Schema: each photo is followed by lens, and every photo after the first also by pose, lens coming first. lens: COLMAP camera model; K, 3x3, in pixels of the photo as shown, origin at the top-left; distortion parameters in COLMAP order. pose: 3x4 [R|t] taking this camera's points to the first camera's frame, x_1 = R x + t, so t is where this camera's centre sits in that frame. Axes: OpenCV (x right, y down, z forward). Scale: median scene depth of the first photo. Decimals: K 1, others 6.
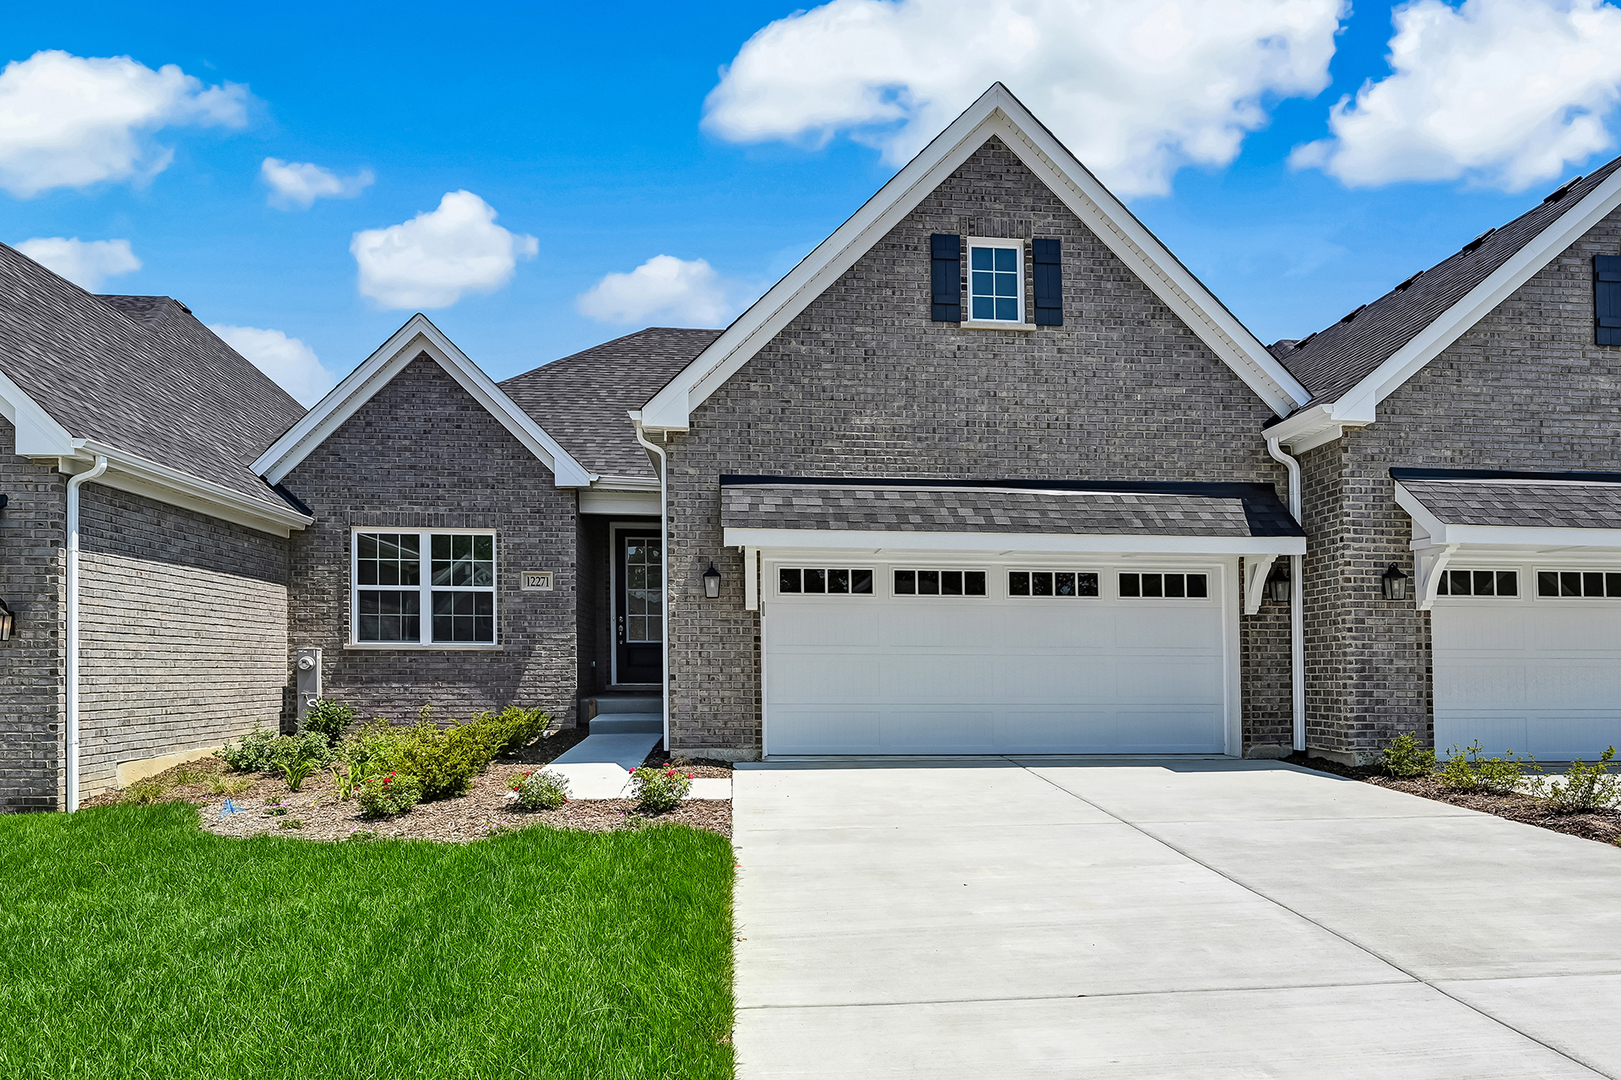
lens RADIAL K [[873.5, 0, 810.5], [0, 873.5, 540.0], [0, 0, 1]] dist [0.002471, 0.000003]
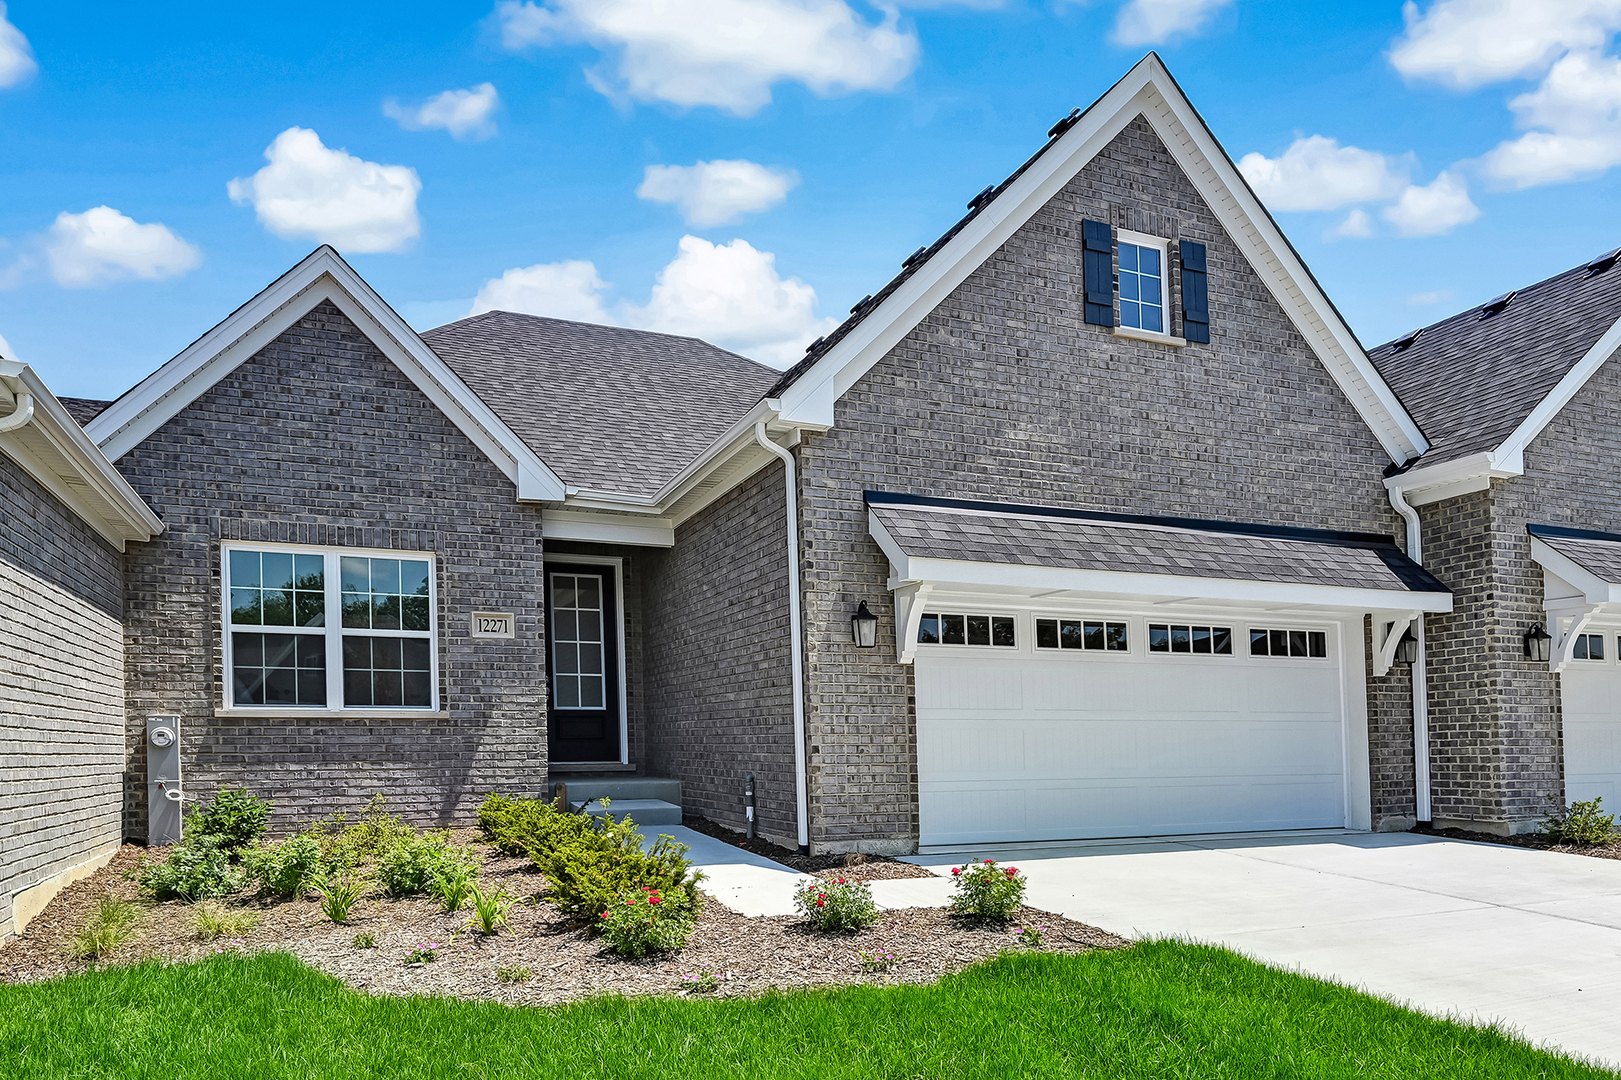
lens RADIAL K [[1004.4, 0, 810.6], [0, 1004.4, 606.0], [0, 0, 1]] dist [0.001078, 0.000933]
pose [[0.963848, 0.027775, 0.265002, -0.358971], [-0.029911, 0.999544, 0.004028, 0.024760], [-0.264769, -0.011809, 0.964240, 0.135273]]
